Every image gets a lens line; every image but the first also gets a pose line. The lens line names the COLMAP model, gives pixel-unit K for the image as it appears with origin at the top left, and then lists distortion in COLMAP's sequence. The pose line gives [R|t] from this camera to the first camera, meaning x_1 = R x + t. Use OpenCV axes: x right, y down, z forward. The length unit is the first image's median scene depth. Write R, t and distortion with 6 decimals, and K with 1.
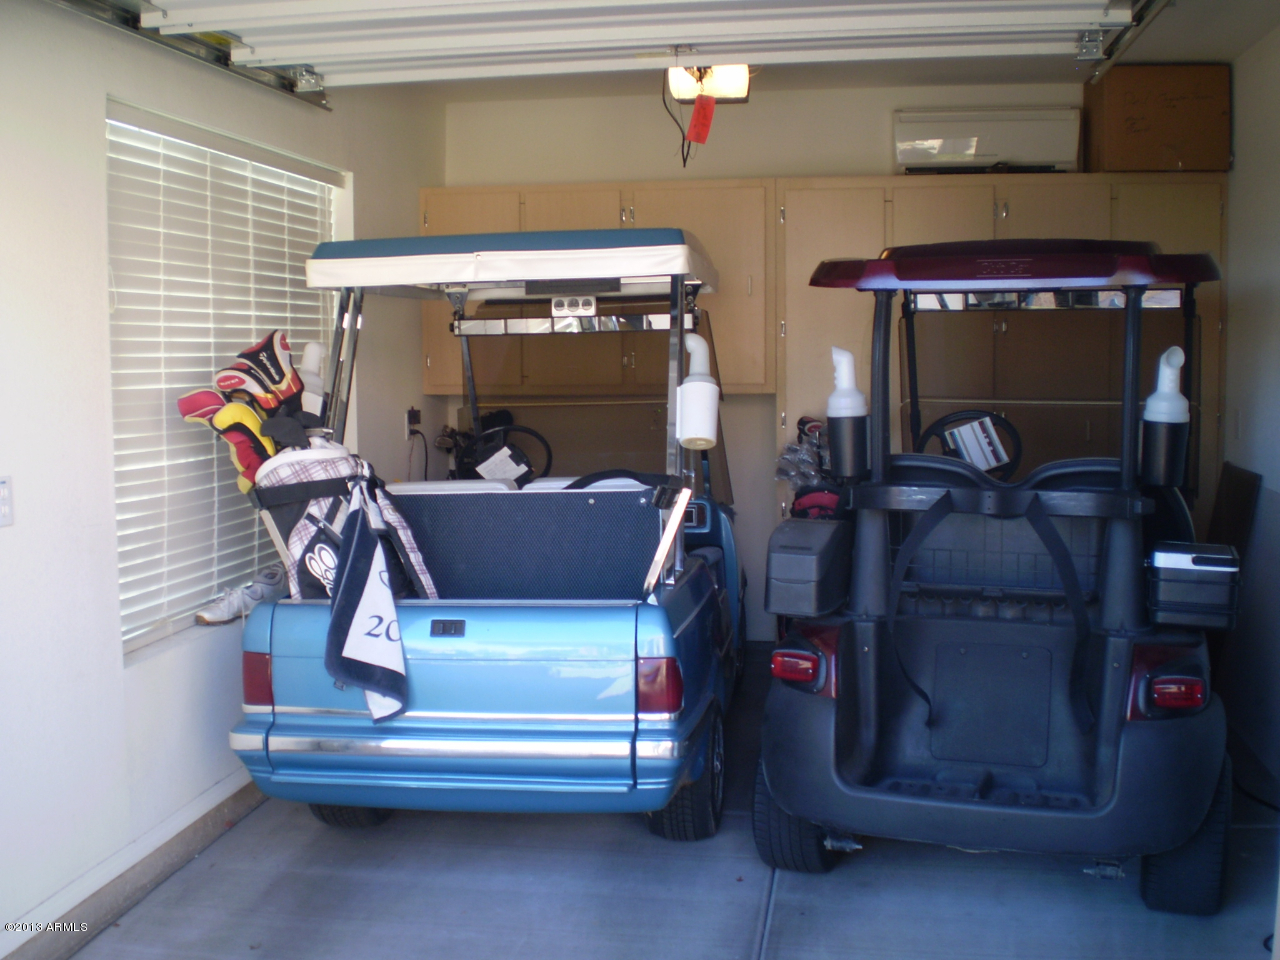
lens RADIAL K [[1432.5, 0, 636.7], [0, 1432.5, 477.9], [0, 0, 1]] dist [-0.160424, 0.000000]
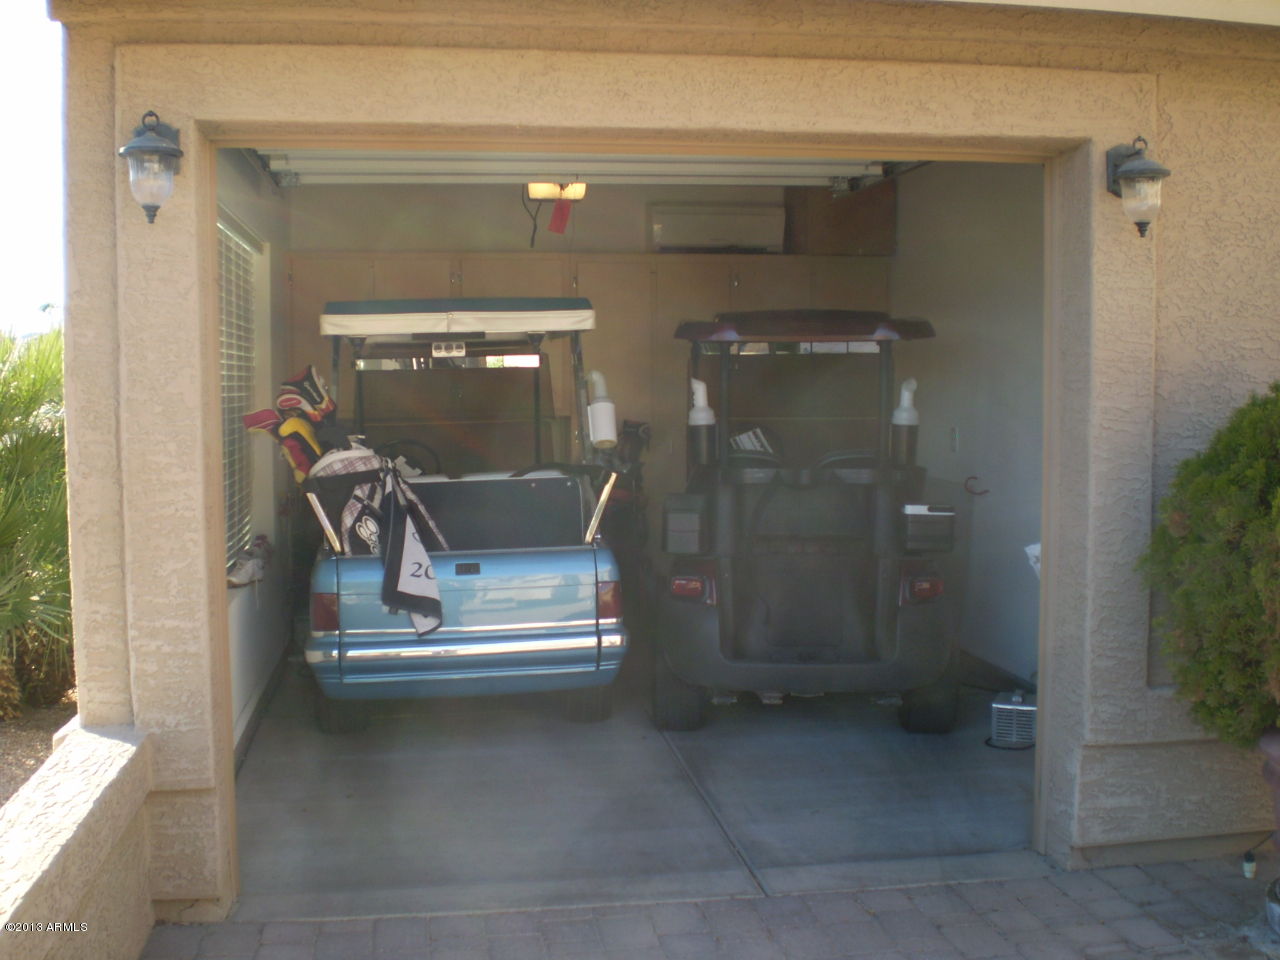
lens RADIAL K [[1432.5, 0, 644.1], [0, 1432.5, 481.0], [0, 0, 1]] dist [-0.160424, 0.000000]
pose [[0.949713, -0.017786, 0.312615, -0.401182], [0.025494, 0.999463, -0.020585, 0.047803], [-0.312081, 0.027519, 0.949657, -0.439733]]
